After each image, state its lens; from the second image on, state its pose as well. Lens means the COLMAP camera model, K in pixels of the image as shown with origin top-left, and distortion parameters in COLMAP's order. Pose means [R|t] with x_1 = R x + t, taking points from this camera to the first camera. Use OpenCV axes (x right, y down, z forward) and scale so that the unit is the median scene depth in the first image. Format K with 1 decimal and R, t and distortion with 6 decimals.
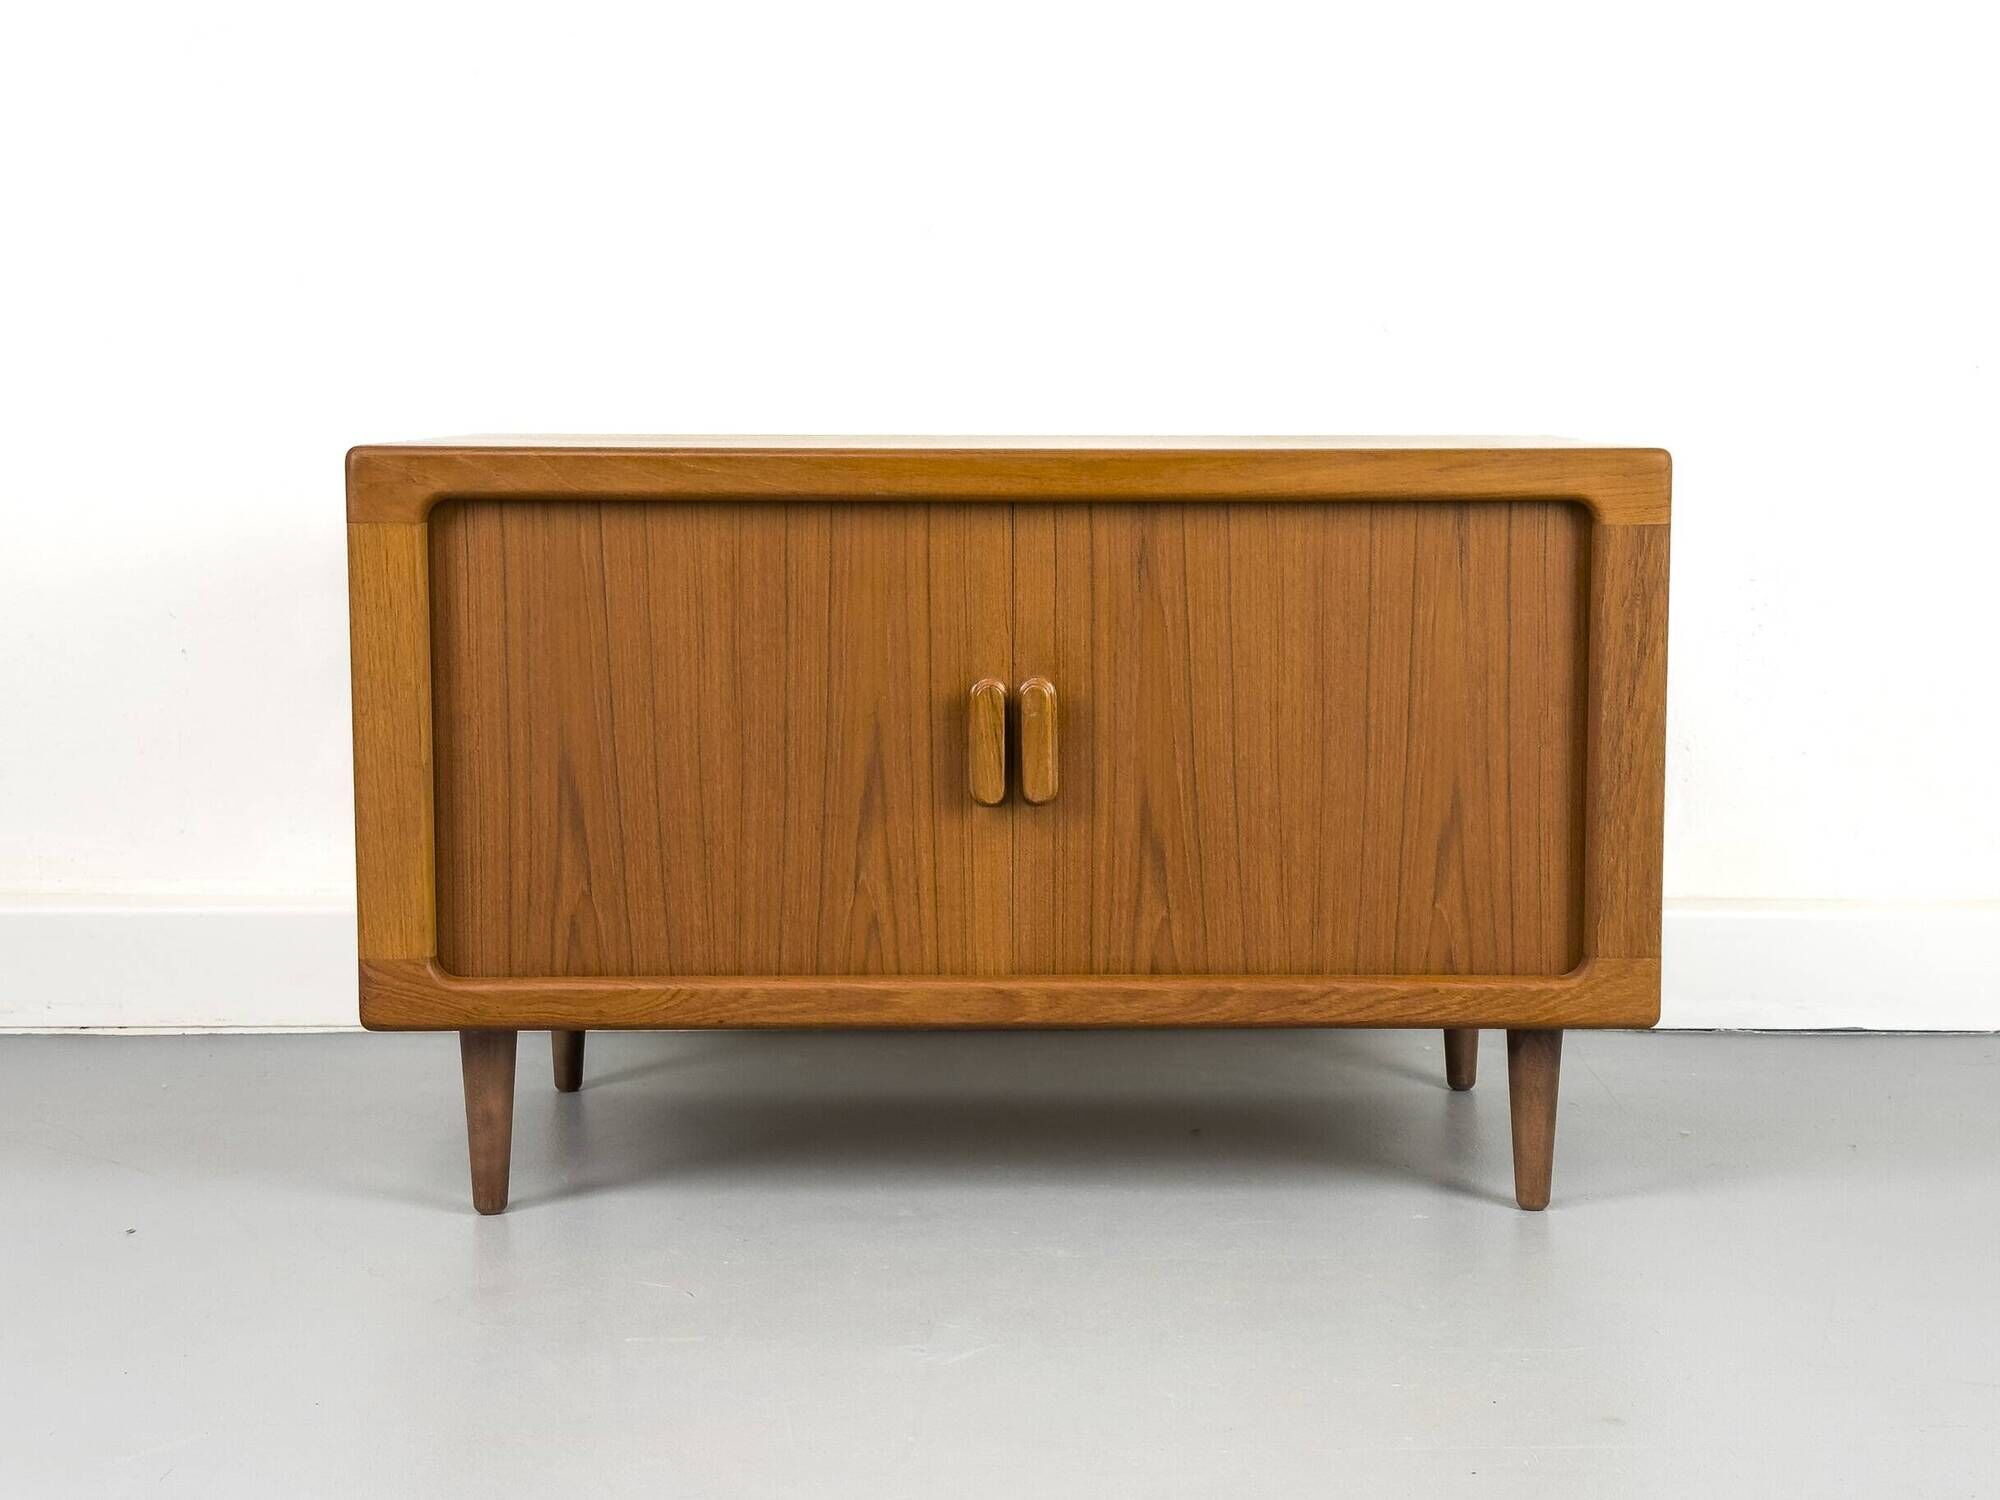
lens RADIAL K [[2936.9, 0, 1074.7], [0, 2936.9, 743.9], [0, 0, 1]] dist [0.147196, 0.000000]
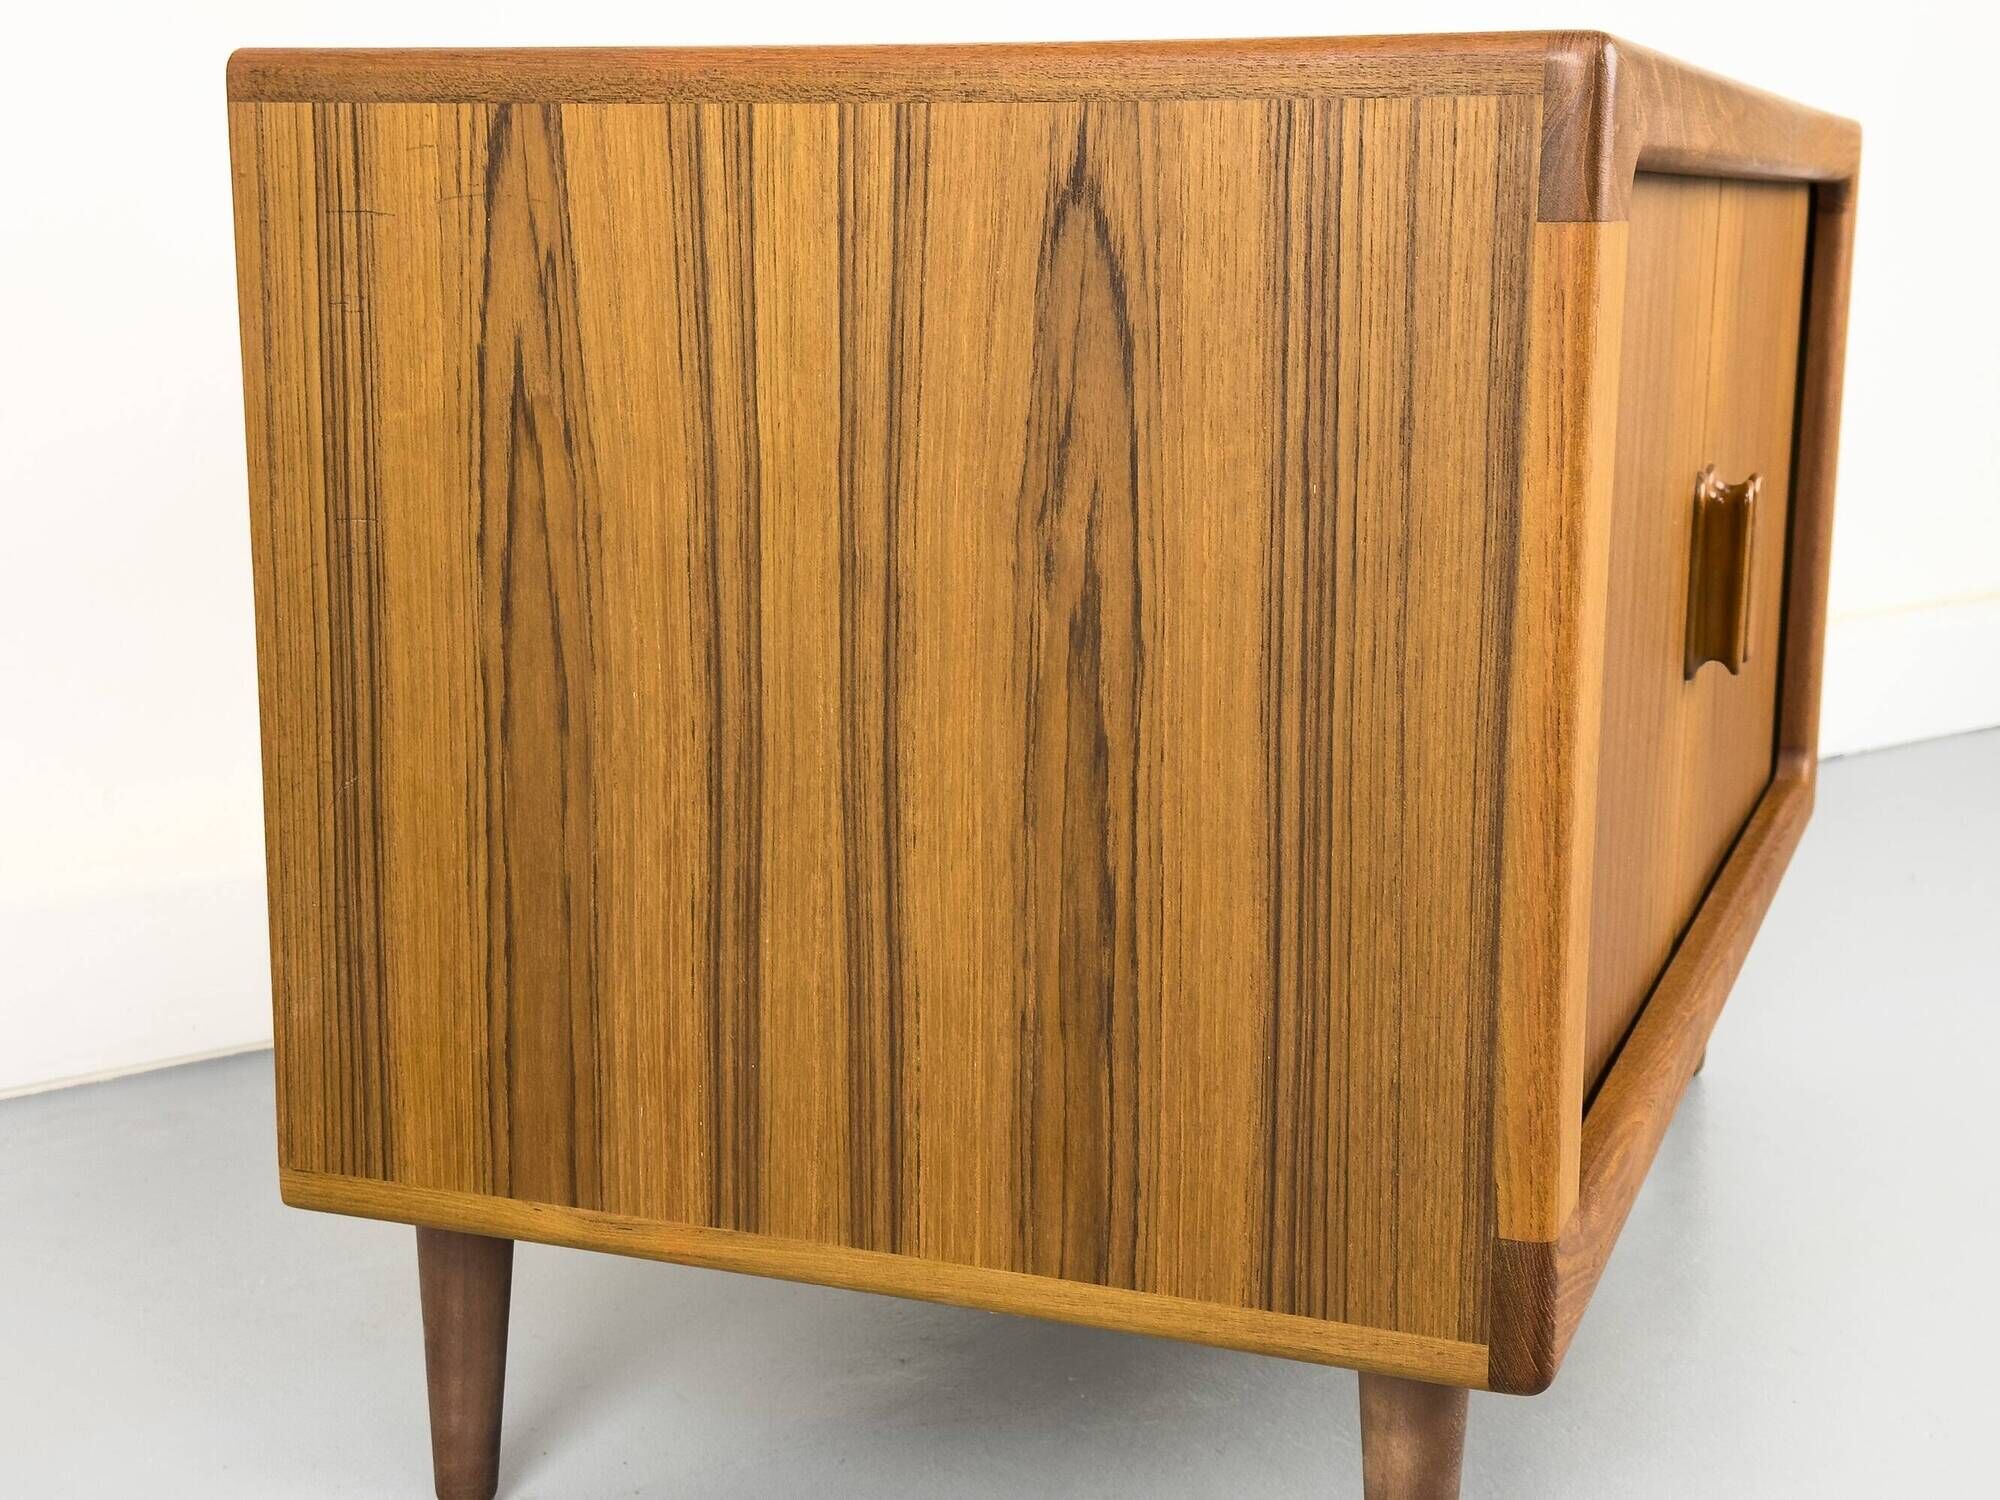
lens RADIAL K [[2936.9, 0, 996.5], [0, 2936.9, 770.6], [0, 0, 1]] dist [0.147196, 0.000000]
pose [[0.370167, -0.178776, 0.911600, -0.652622], [0.098490, 0.983329, 0.152850, -0.069793], [-0.923729, 0.033204, 0.381604, 0.893239]]
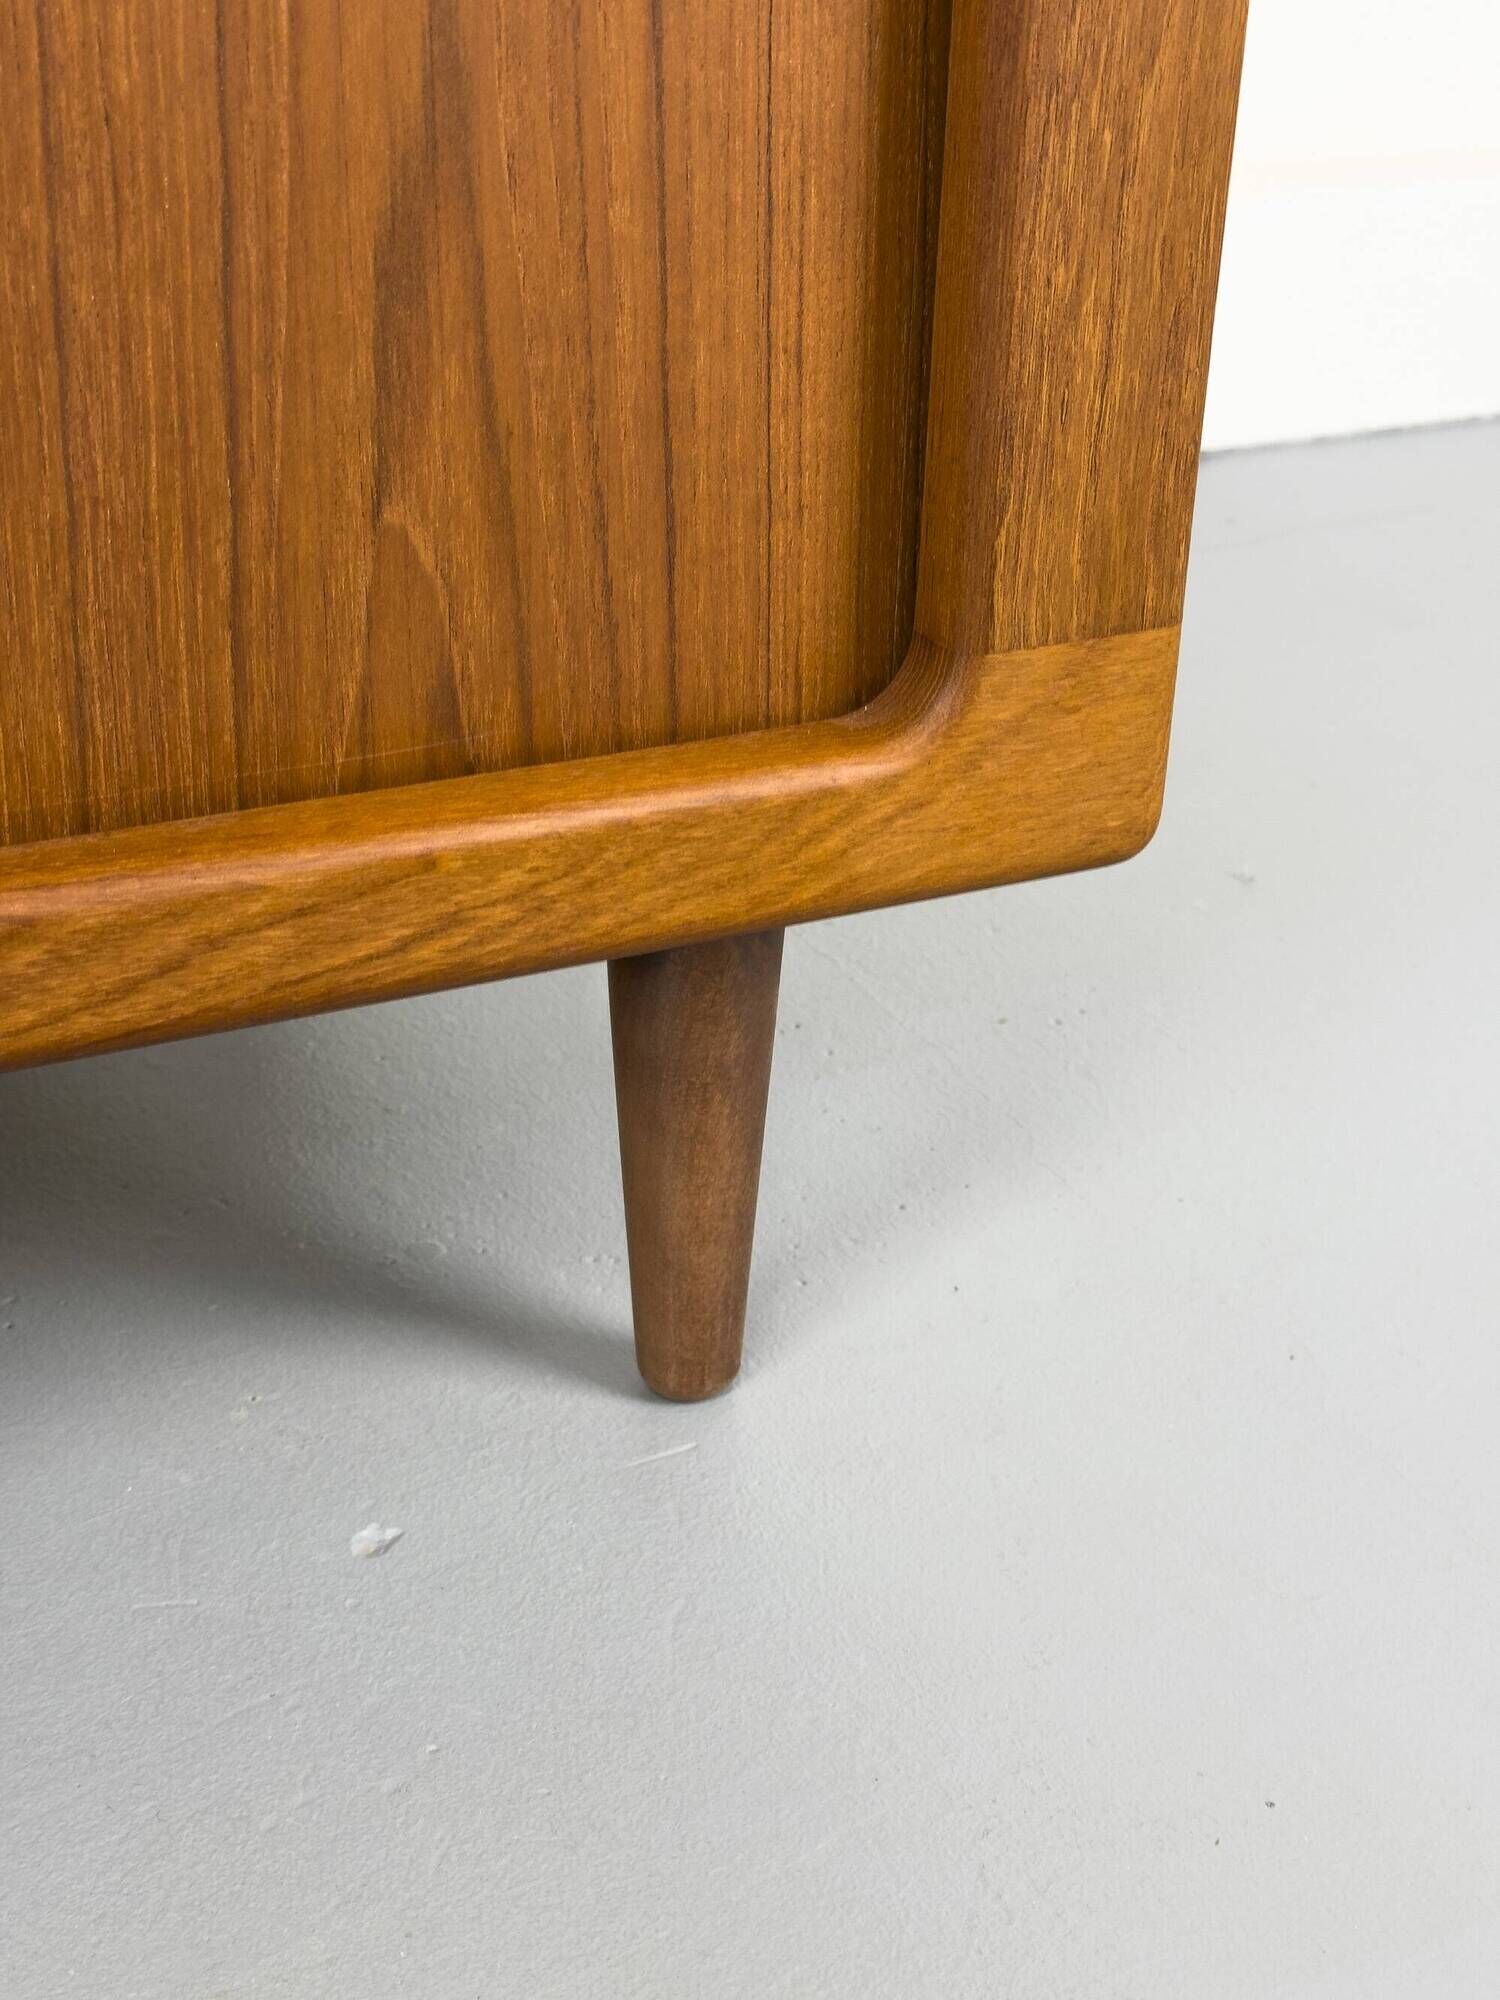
lens RADIAL K [[2936.9, 0, 745.2], [0, 2936.9, 1031.1], [0, 0, 1]] dist [0.147196, 0.000000]
pose [[0.914640, -0.173228, 0.365276, 0.053430], [0.024442, 0.925587, 0.377746, 0.002617], [-0.403531, -0.336574, 0.850812, 0.772168]]
